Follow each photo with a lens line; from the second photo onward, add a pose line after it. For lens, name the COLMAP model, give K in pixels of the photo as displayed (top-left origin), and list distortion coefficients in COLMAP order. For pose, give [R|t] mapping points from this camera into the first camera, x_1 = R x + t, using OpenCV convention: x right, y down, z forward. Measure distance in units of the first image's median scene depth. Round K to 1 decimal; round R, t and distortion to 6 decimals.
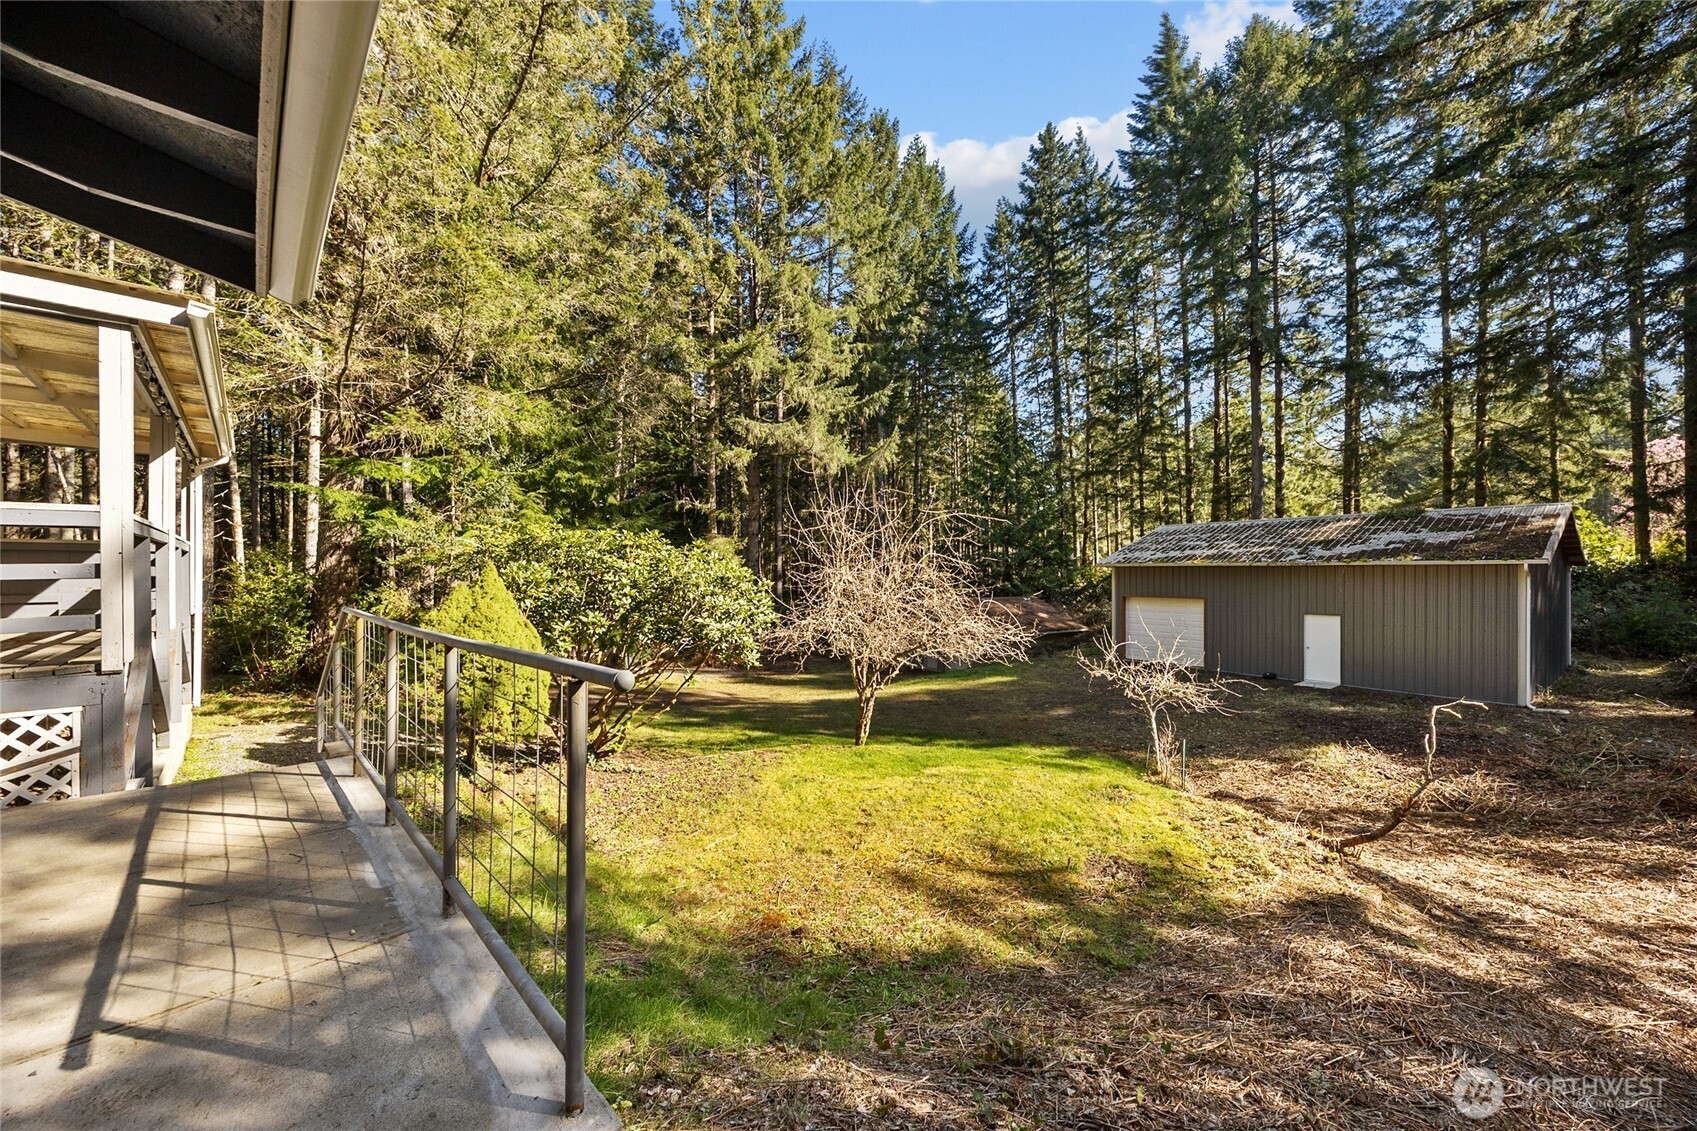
lens RADIAL K [[651.9, 0, 848.8], [0, 651.9, 571.1], [0, 0, 1]] dist [-0.001236, -0.000054]
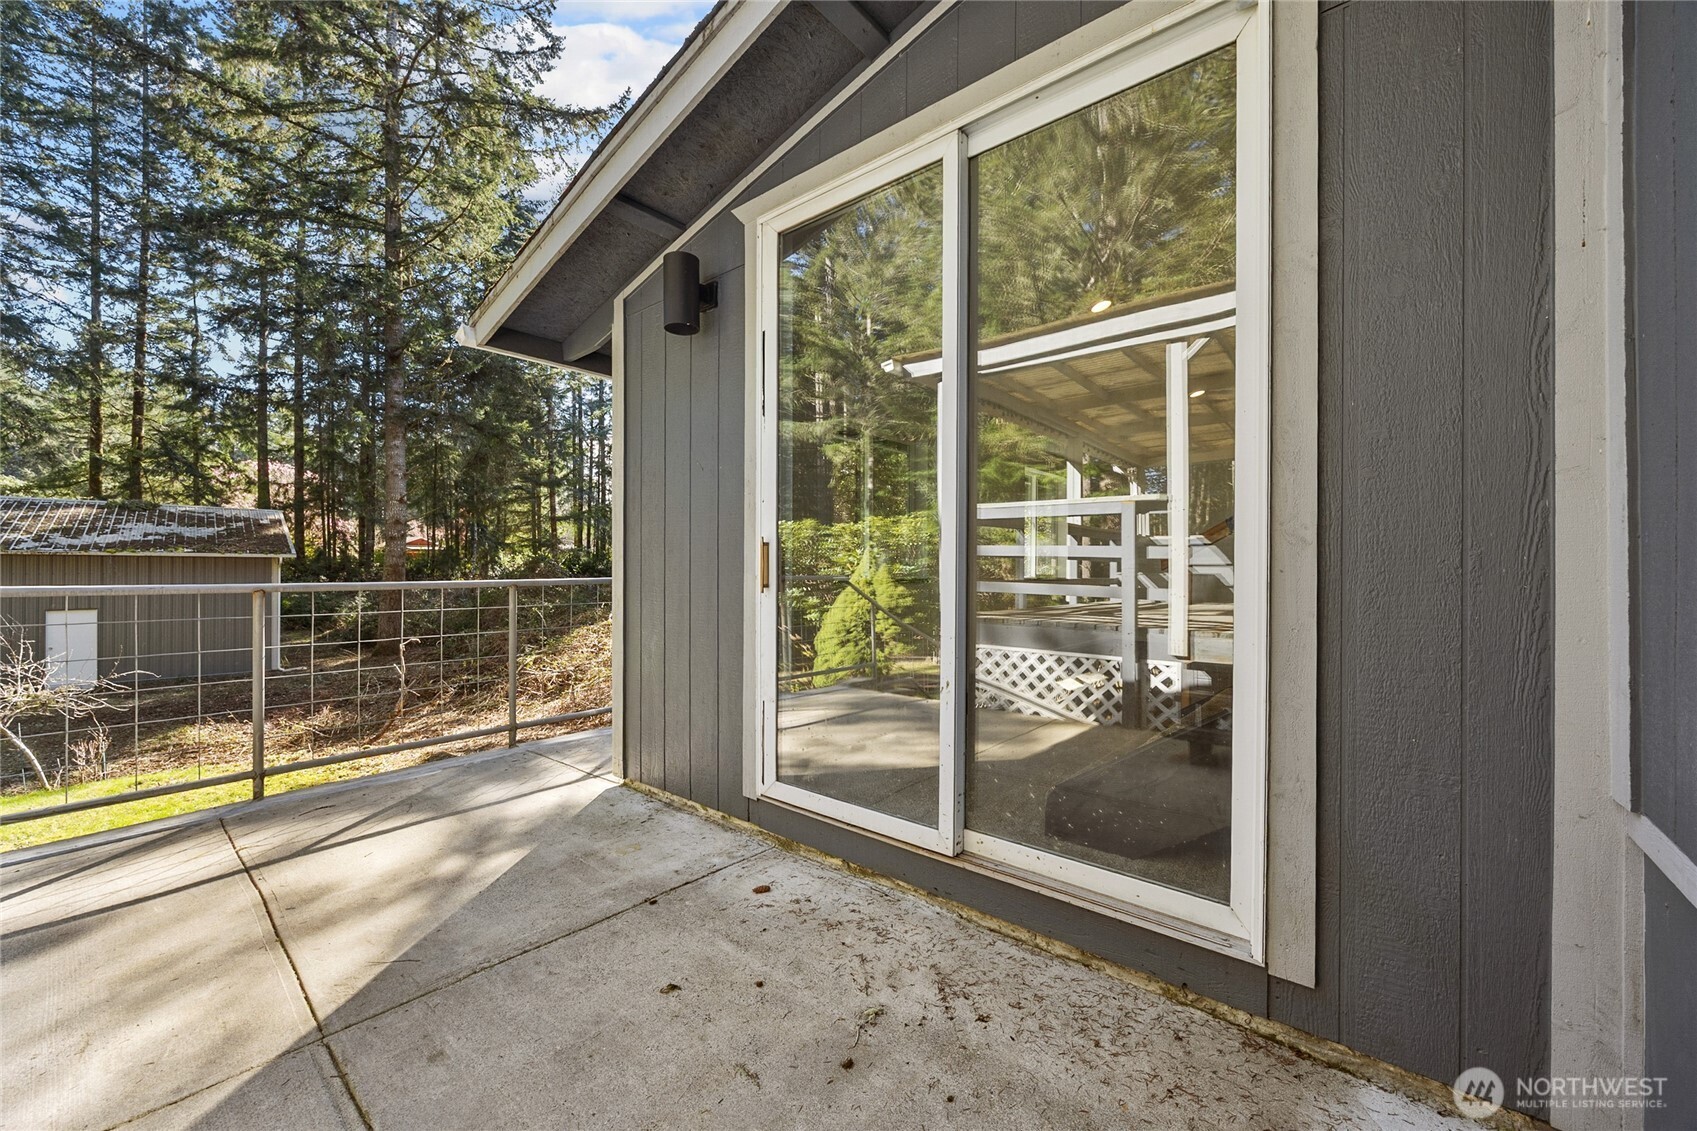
lens RADIAL K [[651.9, 0, 848.3], [0, 651.9, 568.8], [0, 0, 1]] dist [-0.001236, -0.000054]
pose [[-0.135984, 0.002629, 0.990708, -0.344319], [-0.002757, 0.999992, -0.003032, 0.010768], [-0.990707, -0.003143, -0.135975, 0.055024]]
